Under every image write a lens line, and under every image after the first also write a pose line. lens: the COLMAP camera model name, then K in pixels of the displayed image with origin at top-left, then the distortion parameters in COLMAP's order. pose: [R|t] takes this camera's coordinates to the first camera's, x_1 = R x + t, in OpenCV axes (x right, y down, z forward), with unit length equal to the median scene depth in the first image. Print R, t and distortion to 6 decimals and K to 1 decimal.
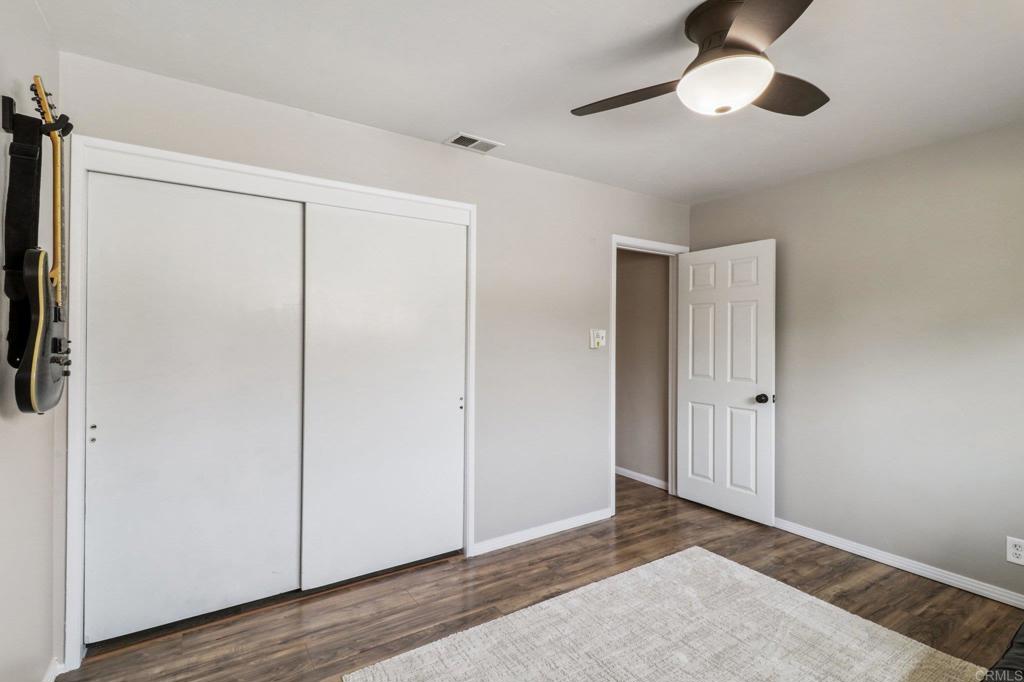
lens RADIAL K [[478.3, 0, 508.0], [0, 478.3, 342.1], [0, 0, 1]] dist [0.009904, -0.005612]
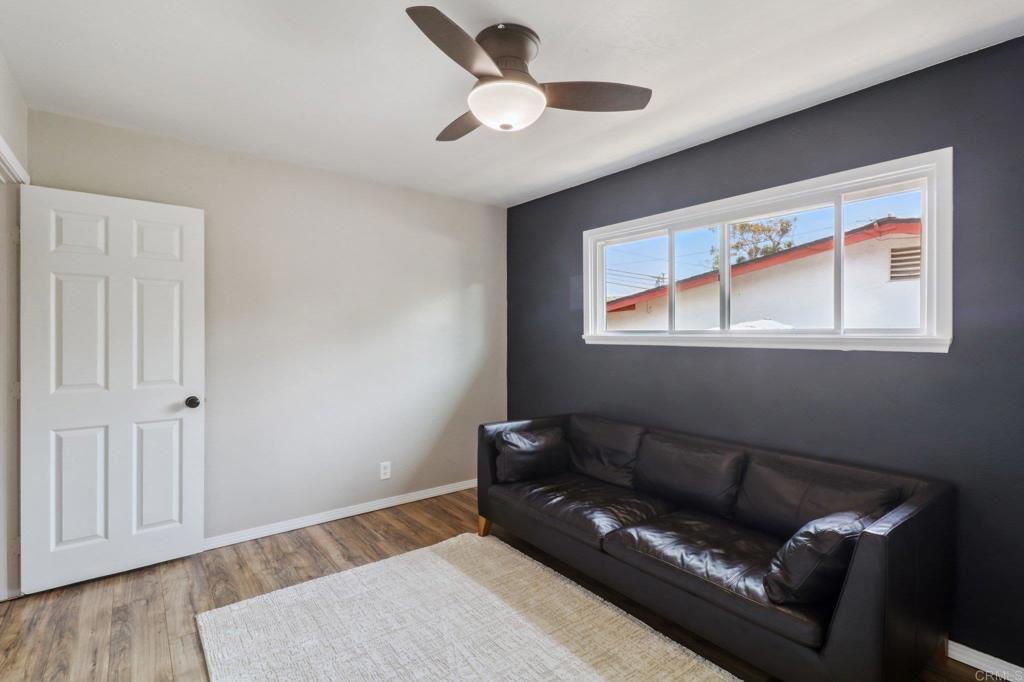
lens RADIAL K [[478.3, 0, 510.4], [0, 478.3, 335.1], [0, 0, 1]] dist [0.009904, -0.005612]
pose [[-0.087917, -0.014739, 0.996019, -0.352845], [0.004175, 0.999876, 0.015164, -0.006753], [-0.996119, 0.005492, -0.087845, 0.567958]]
